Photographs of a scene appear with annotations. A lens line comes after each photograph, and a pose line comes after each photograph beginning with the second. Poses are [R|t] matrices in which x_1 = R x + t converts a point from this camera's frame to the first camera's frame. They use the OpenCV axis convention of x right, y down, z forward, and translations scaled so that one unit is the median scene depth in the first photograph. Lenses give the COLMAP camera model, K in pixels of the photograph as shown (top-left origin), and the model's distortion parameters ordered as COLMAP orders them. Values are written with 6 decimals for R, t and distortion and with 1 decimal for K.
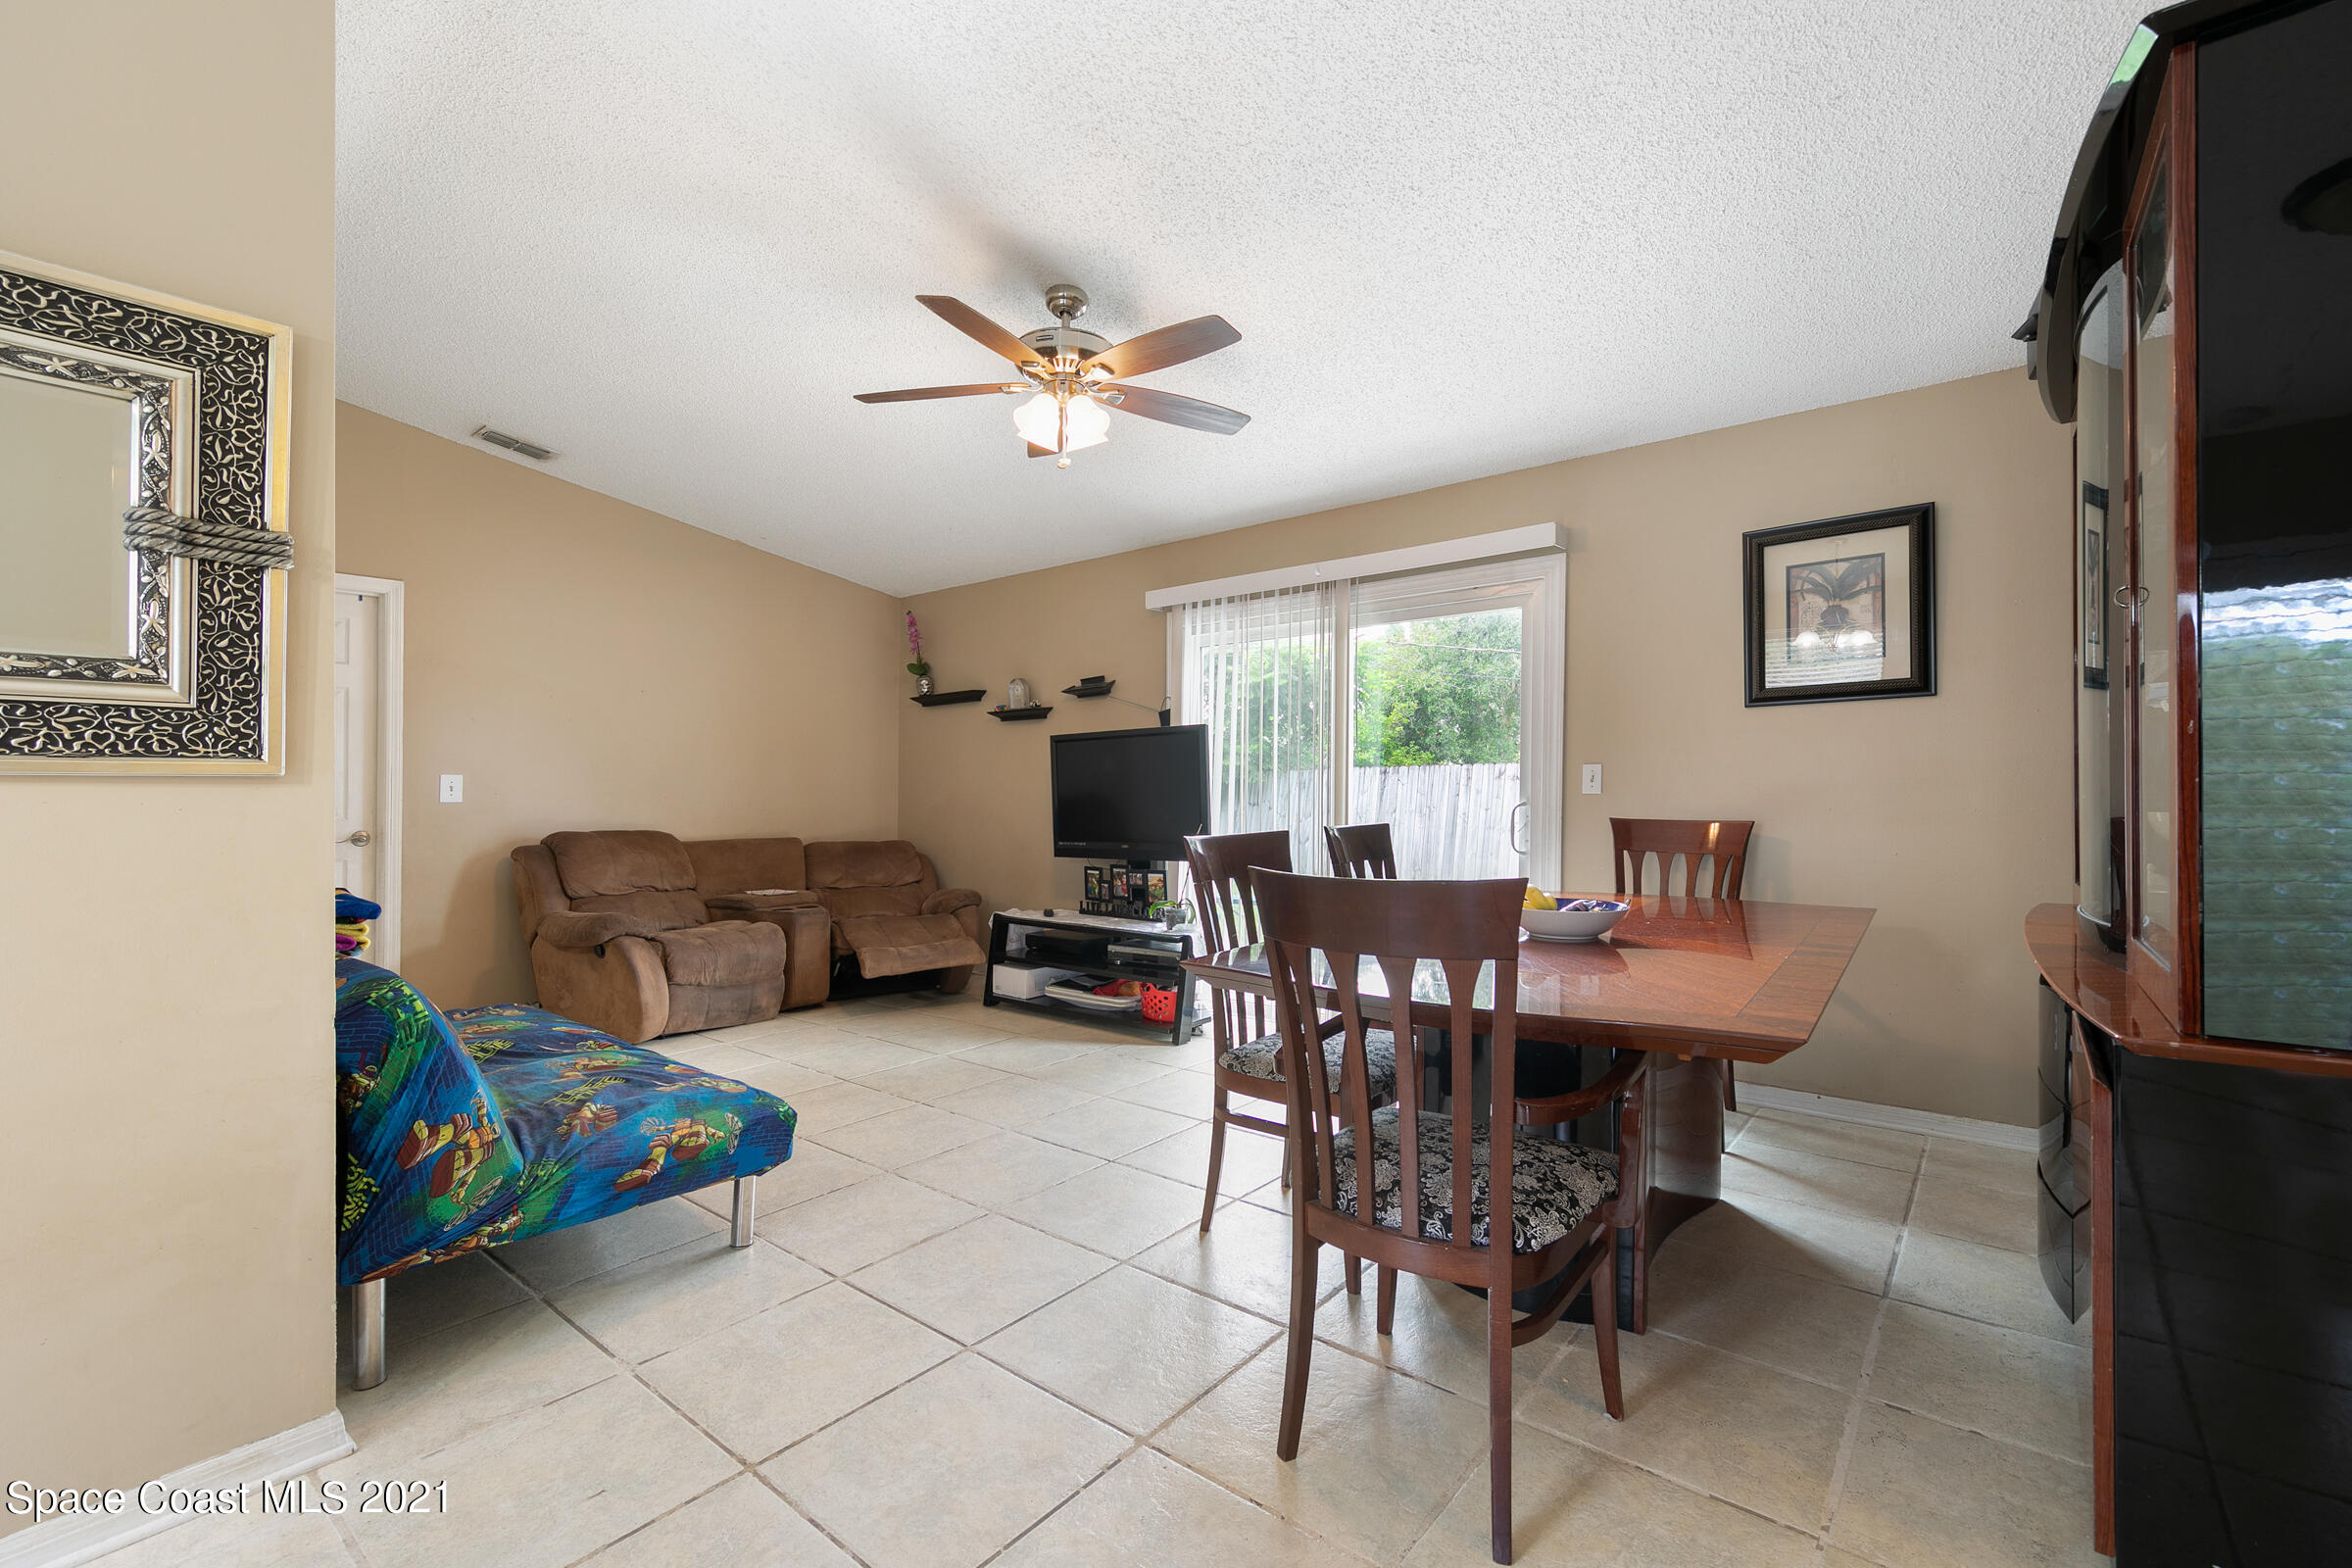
lens RADIAL K [[997.4, 0, 1160.4], [0, 997.4, 781.4], [0, 0, 1]] dist [0.003634, 0.000345]
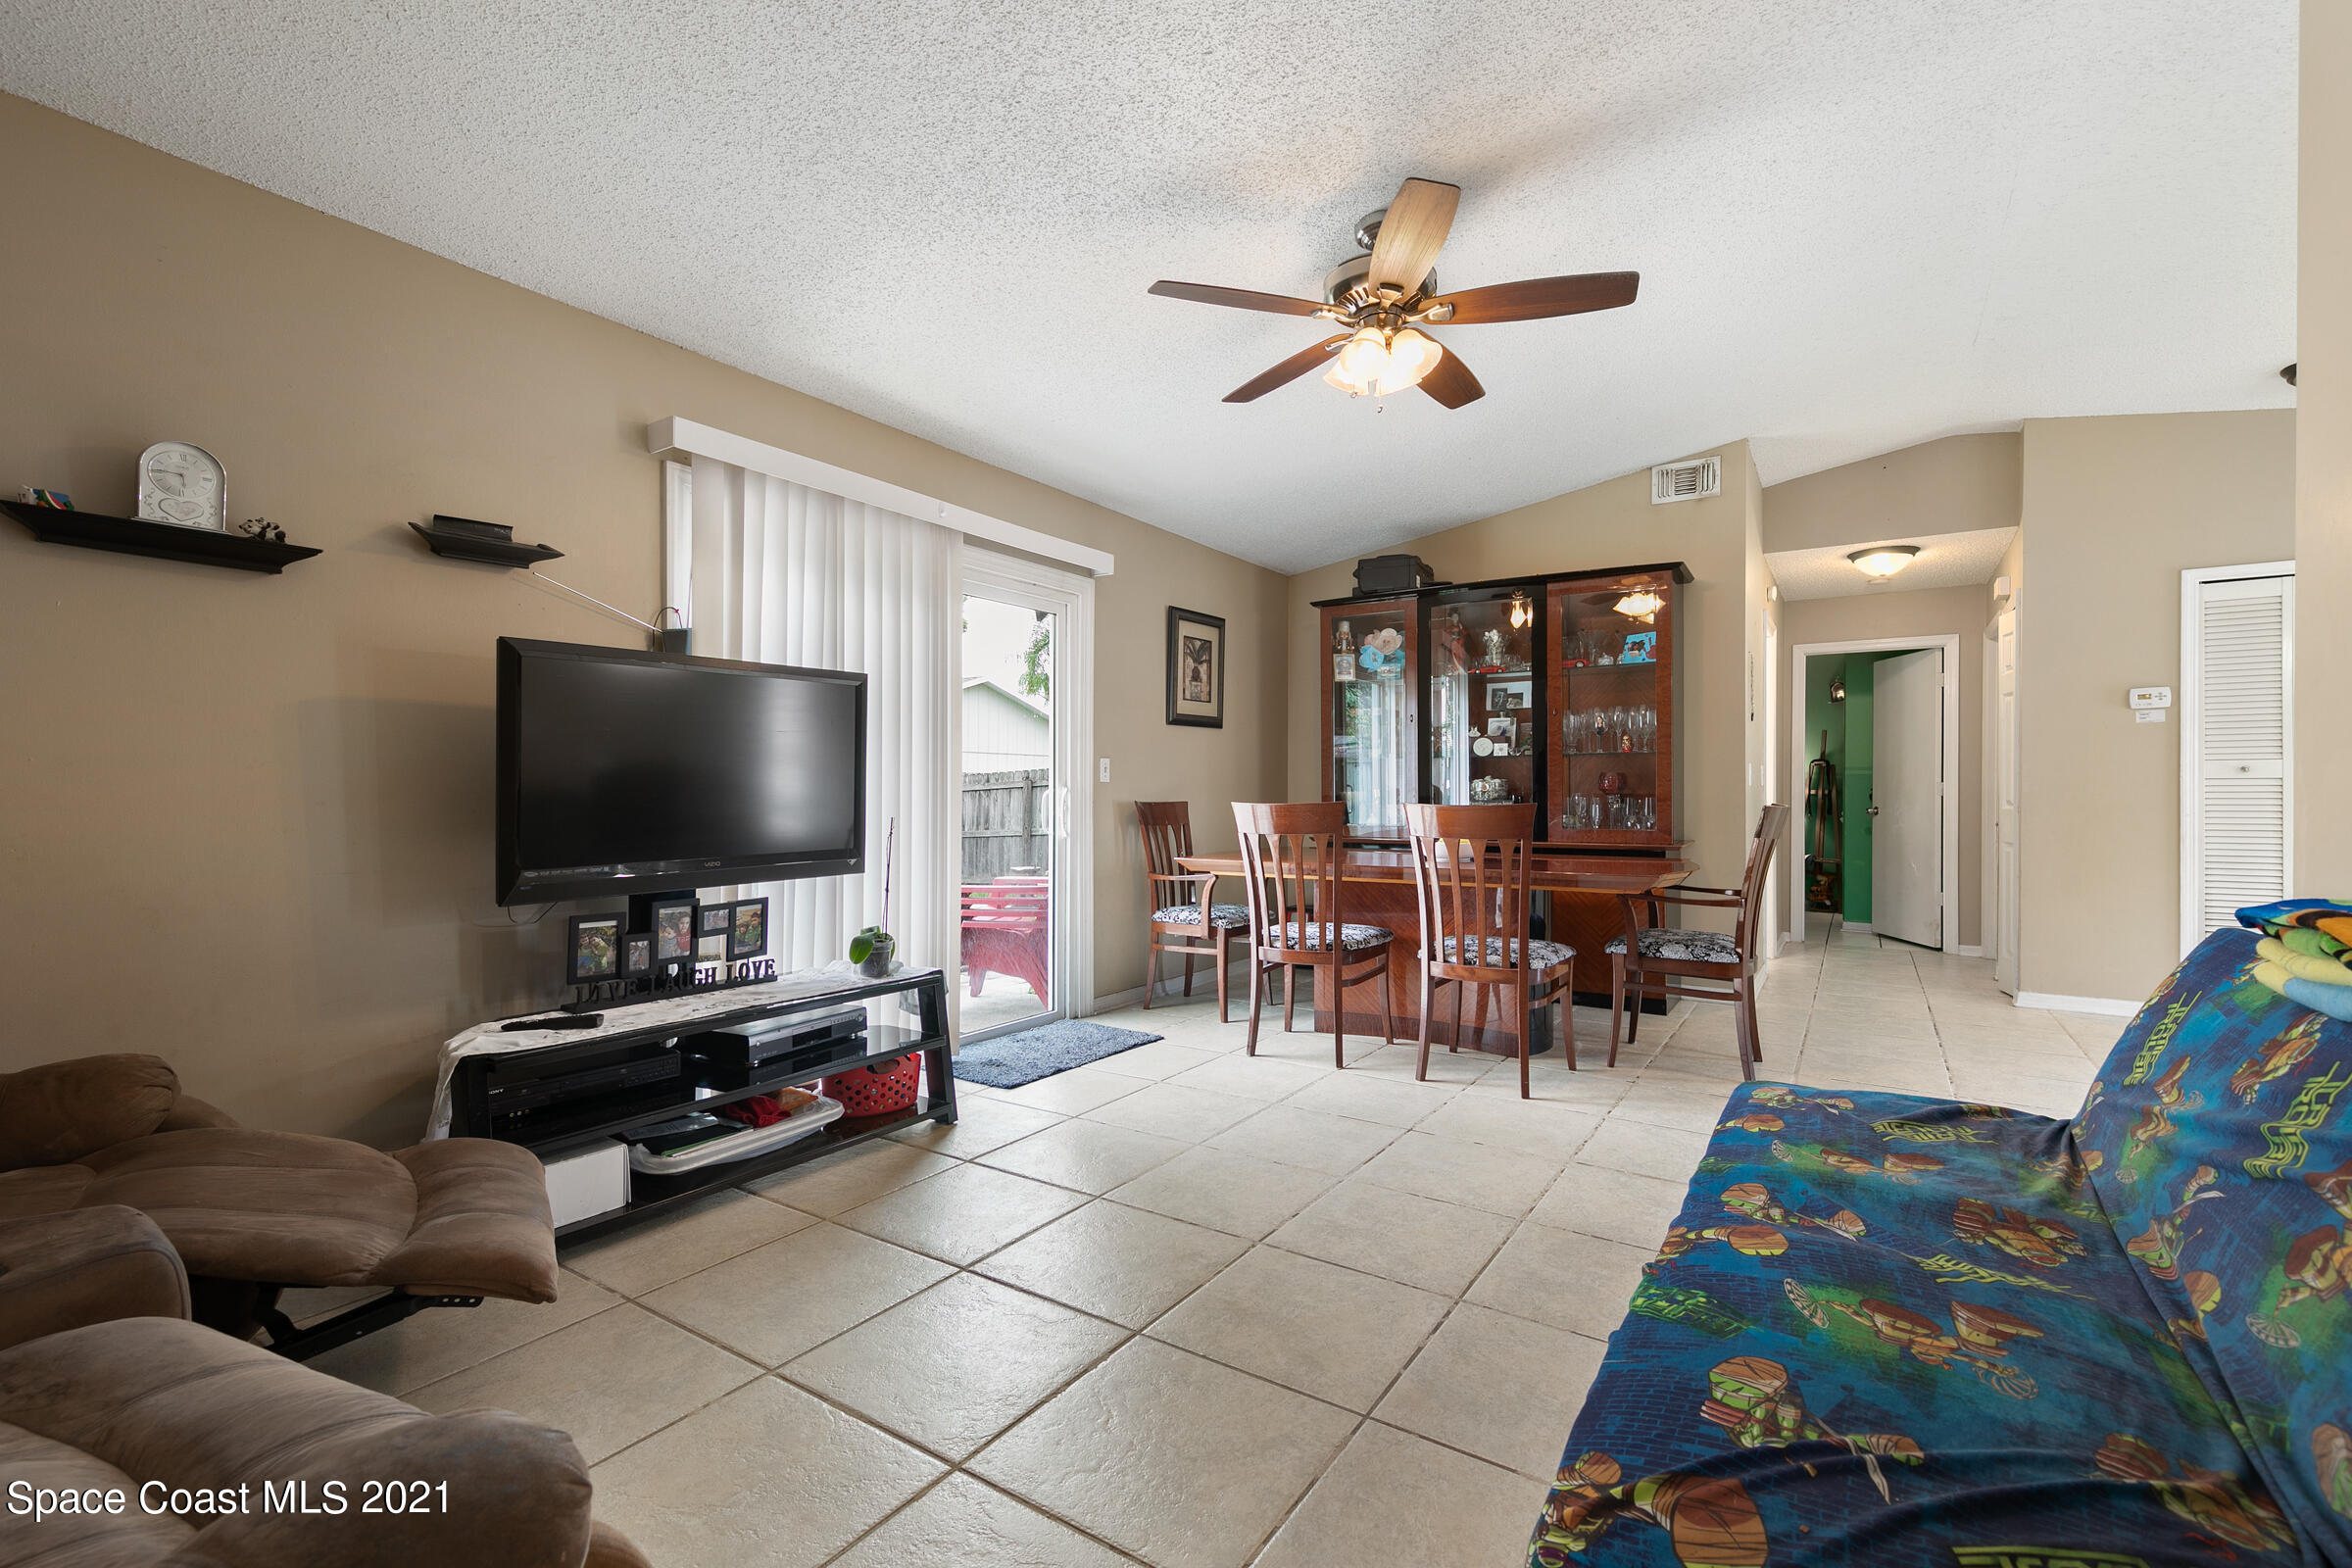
lens RADIAL K [[997.4, 0, 1196.0], [0, 997.4, 786.0], [0, 0, 1]] dist [0.003634, 0.000345]
pose [[-0.084364, 0.020677, 0.996220, -0.871922], [-0.001307, 0.999782, -0.020861, 0.045891], [-0.996434, -0.003062, -0.084318, 1.091717]]
